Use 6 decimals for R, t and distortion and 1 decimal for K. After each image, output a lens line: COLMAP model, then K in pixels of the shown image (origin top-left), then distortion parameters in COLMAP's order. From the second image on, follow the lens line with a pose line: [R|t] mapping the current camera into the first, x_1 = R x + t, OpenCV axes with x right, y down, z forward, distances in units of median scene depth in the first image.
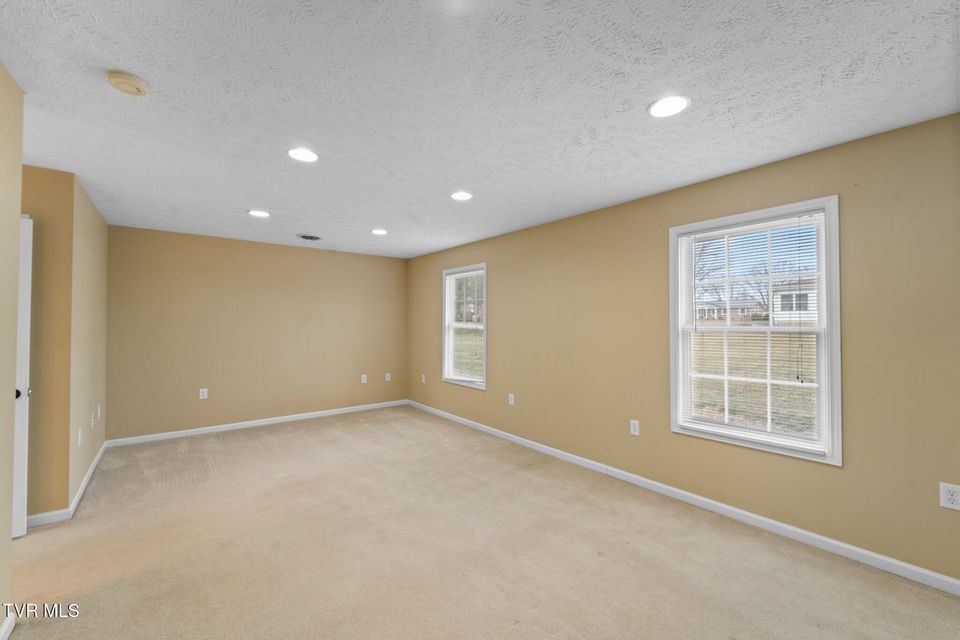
lens RADIAL K [[386.1, 0, 483.0], [0, 386.1, 318.6], [0, 0, 1]] dist [-0.000506, -0.001421]
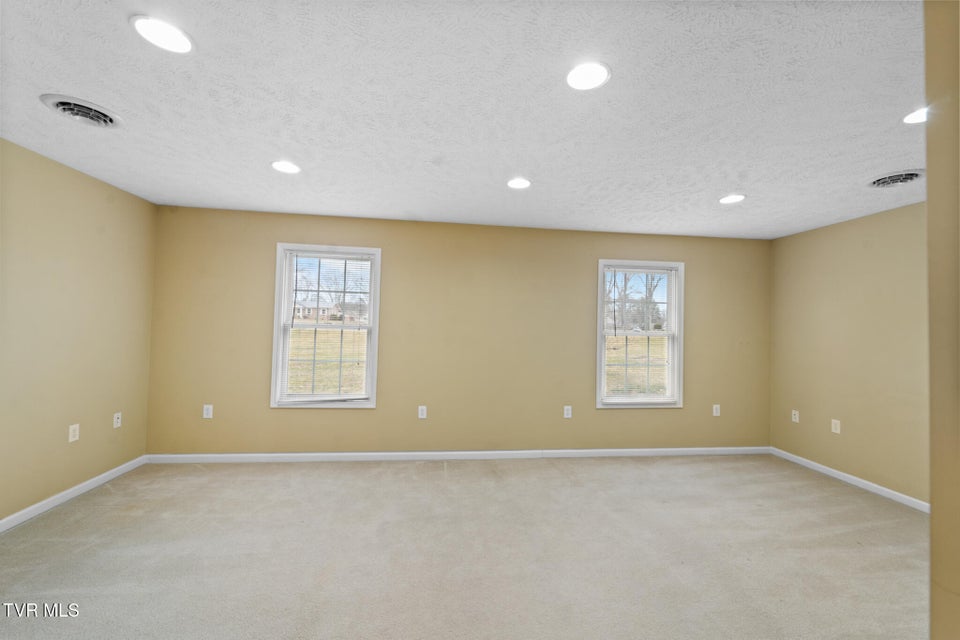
lens RADIAL K [[386.1, 0, 481.6], [0, 386.1, 317.0], [0, 0, 1]] dist [-0.000506, -0.001421]
pose [[0.521379, 0.032412, 0.852710, -0.611065], [-0.034416, 0.999264, -0.016939, 0.004792], [-0.852631, -0.020515, 0.522111, 0.437480]]
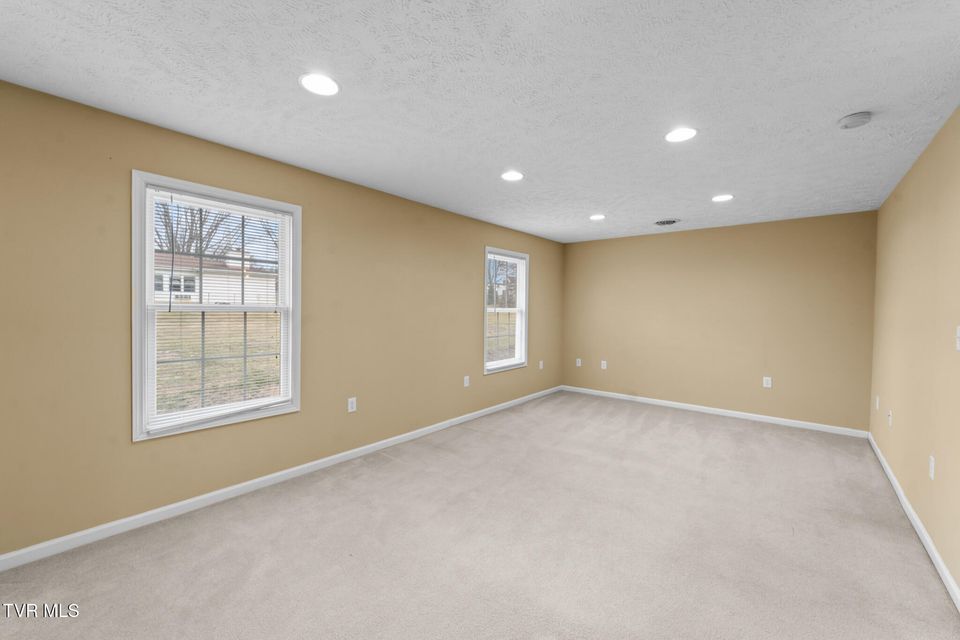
lens RADIAL K [[386.1, 0, 485.9], [0, 386.1, 323.4], [0, 0, 1]] dist [-0.000506, -0.001421]
pose [[-0.216406, -0.045801, 0.975228, -0.723391], [-0.028773, 0.998764, 0.040522, 0.010041], [-0.975879, -0.019291, -0.217457, 0.915876]]
